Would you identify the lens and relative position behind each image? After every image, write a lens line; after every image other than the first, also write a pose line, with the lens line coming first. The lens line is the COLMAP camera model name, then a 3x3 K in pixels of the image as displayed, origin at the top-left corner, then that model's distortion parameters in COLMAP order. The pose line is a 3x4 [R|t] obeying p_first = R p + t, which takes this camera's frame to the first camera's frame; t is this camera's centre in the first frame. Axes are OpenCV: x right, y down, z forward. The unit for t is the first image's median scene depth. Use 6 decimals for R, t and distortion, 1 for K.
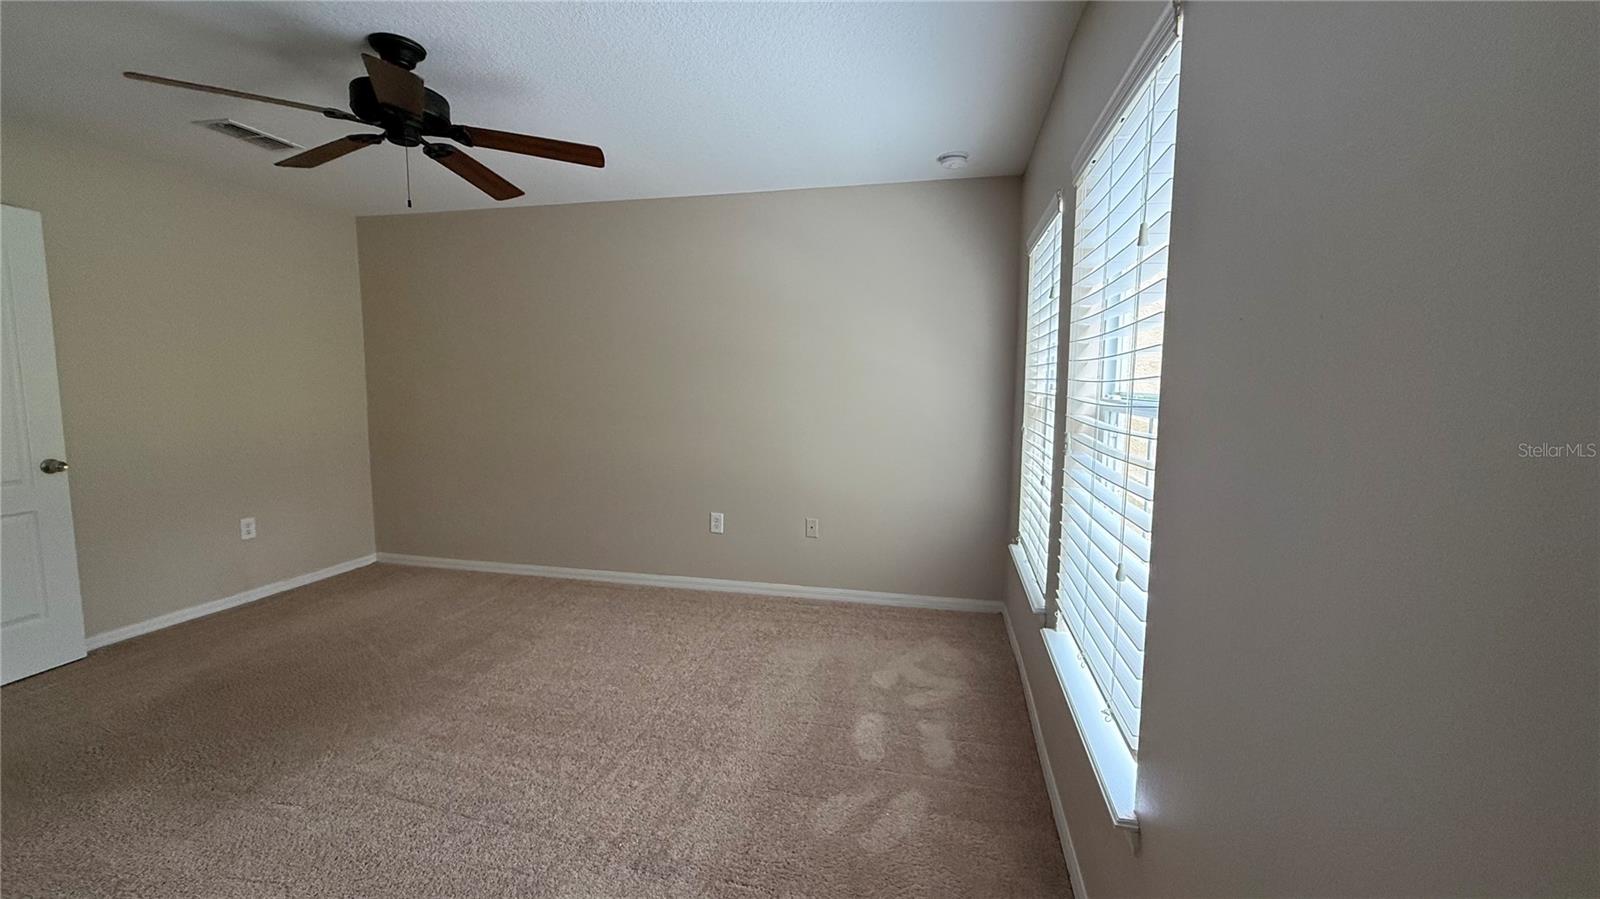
lens RADIAL K [[637.1, 0, 799.2], [0, 637.1, 450.5], [0, 0, 1]] dist [0.000782, -0.000809]
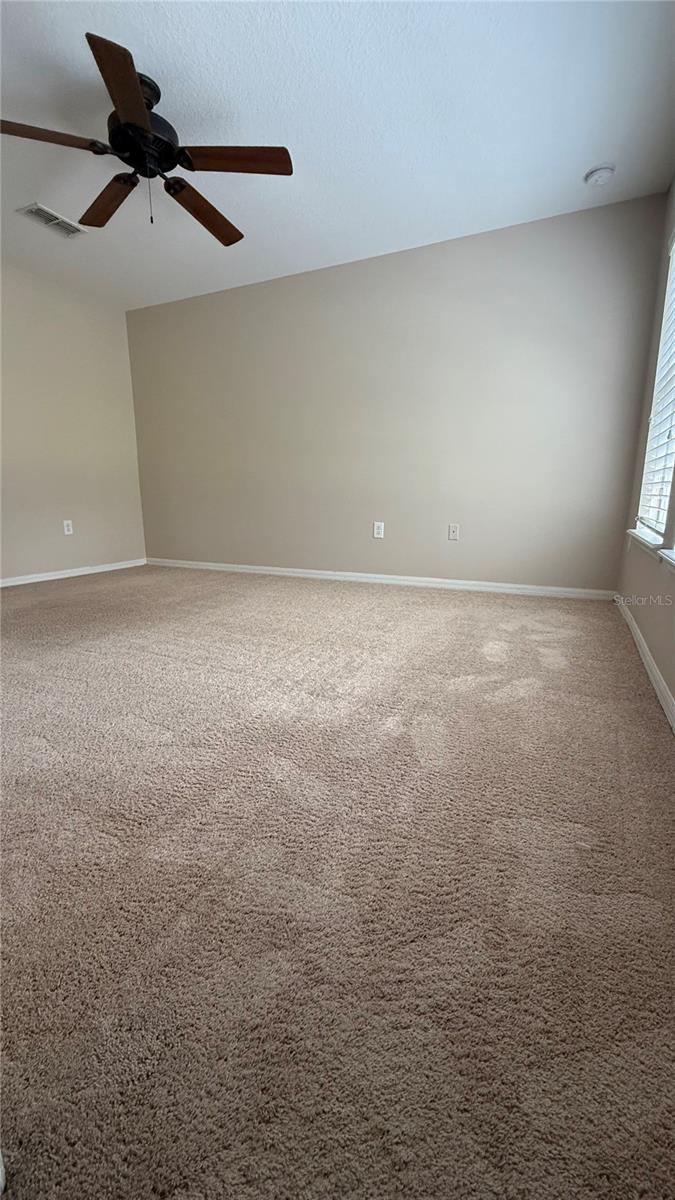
lens RADIAL K [[477.8, 0, 341.4], [0, 477.8, 598.0], [0, 0, 1]] dist [0.000782, -0.000809]
pose [[0.977877, 0.037840, -0.205729, 0.003489], [-0.015375, 0.993844, 0.109718, 0.220835], [0.208615, -0.104128, 0.972439, 0.032083]]
